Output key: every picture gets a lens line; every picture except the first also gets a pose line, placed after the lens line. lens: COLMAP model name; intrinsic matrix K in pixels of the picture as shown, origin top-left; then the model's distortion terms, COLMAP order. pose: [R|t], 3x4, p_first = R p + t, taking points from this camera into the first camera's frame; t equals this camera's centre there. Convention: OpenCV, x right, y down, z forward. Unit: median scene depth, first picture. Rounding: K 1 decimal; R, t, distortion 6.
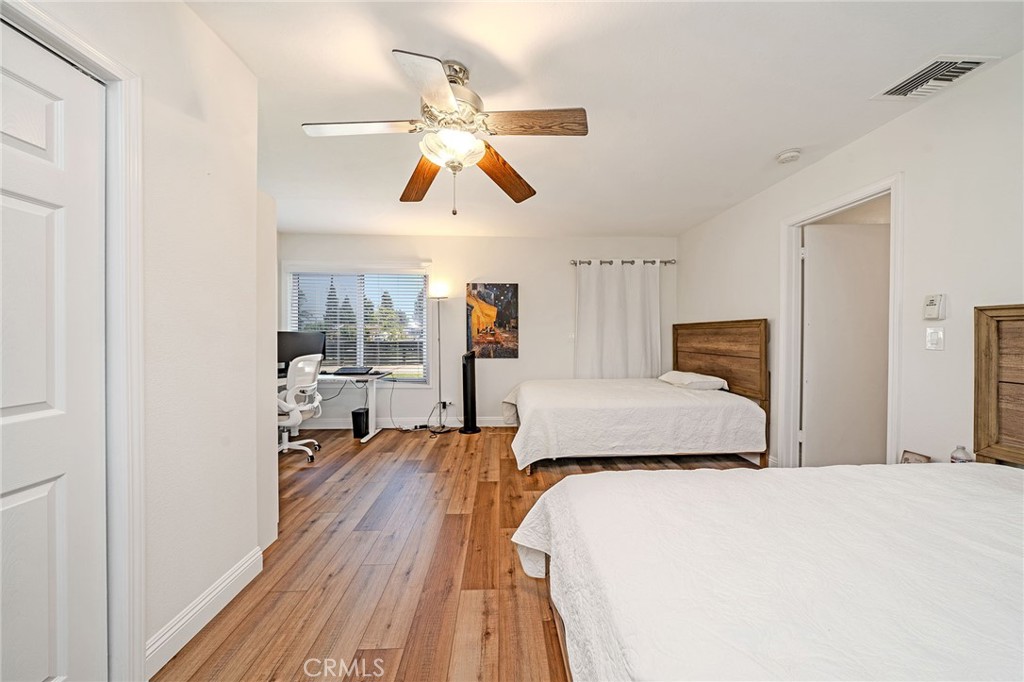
lens RADIAL K [[348.6, 0, 511.2], [0, 348.6, 337.4], [0, 0, 1]] dist [-0.003972, -0.000150]
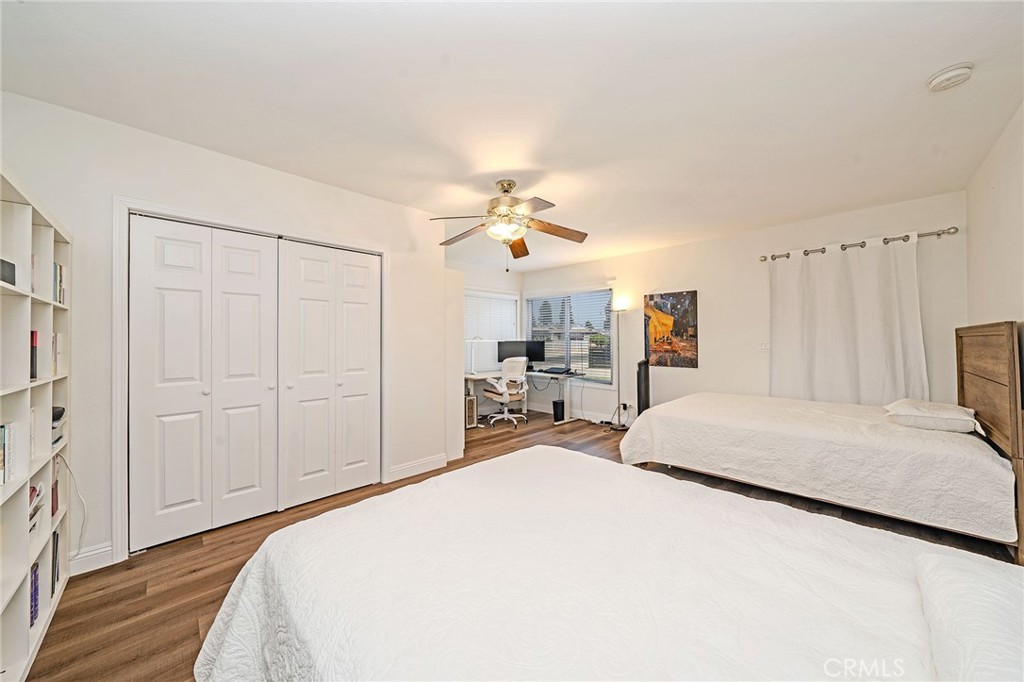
lens RADIAL K [[353.2, 0, 510.2], [0, 353.2, 337.7], [0, 0, 1]] dist [-0.003322, -0.000160]
pose [[0.674177, -0.007970, -0.738526, 0.392606], [-0.002231, 0.999915, -0.012828, -0.010393], [0.738566, 0.010296, 0.674103, -0.031377]]
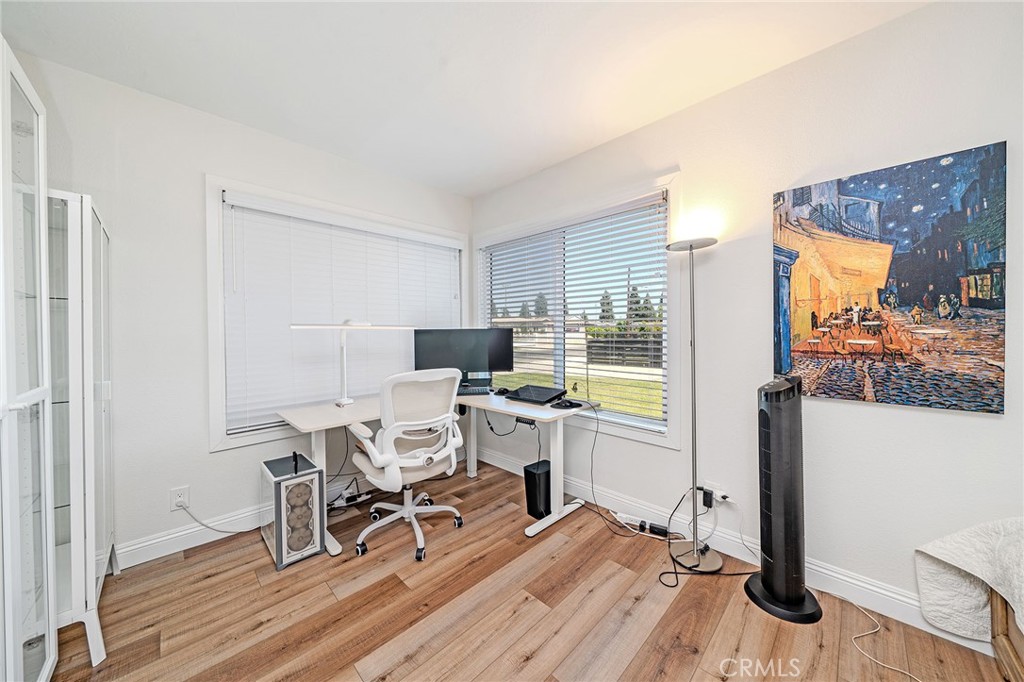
lens RADIAL K [[348.6, 0, 511.2], [0, 348.6, 337.4], [0, 0, 1]] dist [-0.003972, -0.000150]
pose [[0.684796, 0.003586, -0.728726, -0.048428], [0.002235, 0.999973, 0.007021, -0.004060], [0.728731, -0.006436, 0.684769, 0.535265]]
